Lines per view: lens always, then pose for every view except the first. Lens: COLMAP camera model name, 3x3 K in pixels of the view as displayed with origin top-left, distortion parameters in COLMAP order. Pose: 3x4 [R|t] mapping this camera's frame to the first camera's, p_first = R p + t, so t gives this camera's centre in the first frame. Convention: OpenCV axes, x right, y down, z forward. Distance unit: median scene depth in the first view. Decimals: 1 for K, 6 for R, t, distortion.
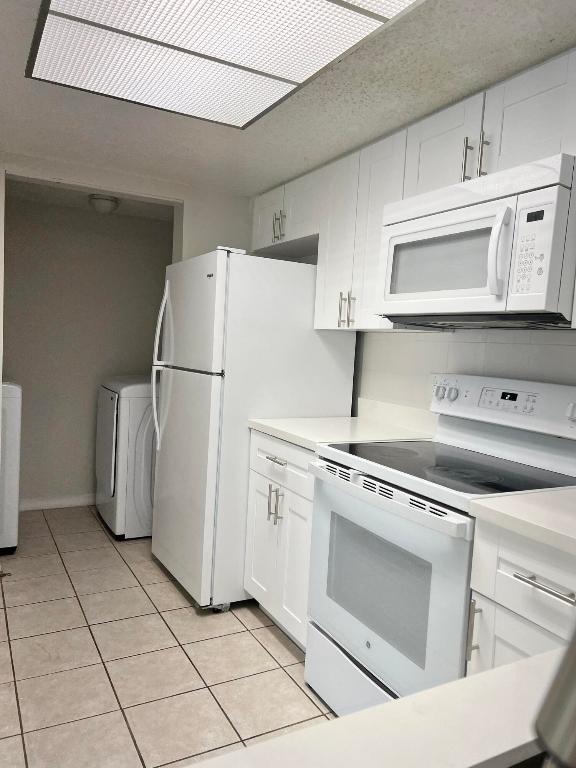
lens RADIAL K [[579.6, 0, 288.0], [0, 579.6, 384.0], [0, 0, 1]] dist [0.078476, -0.101158]
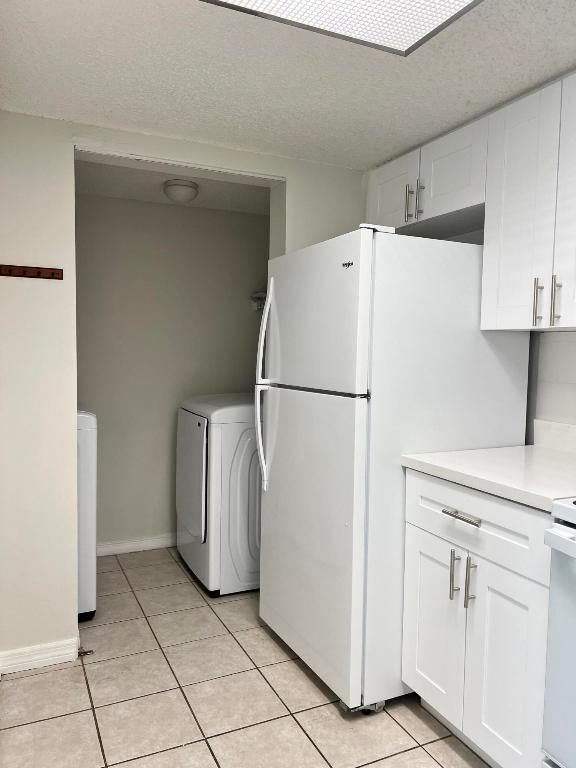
lens RADIAL K [[575.4, 0, 288.0], [0, 575.4, 384.0], [0, 0, 1]] dist [0.059931, -0.092323]
pose [[0.997843, -0.032654, -0.056943, -0.165219], [0.032173, 0.999439, -0.009342, -0.027338], [0.057216, 0.007490, 0.998334, 0.246499]]
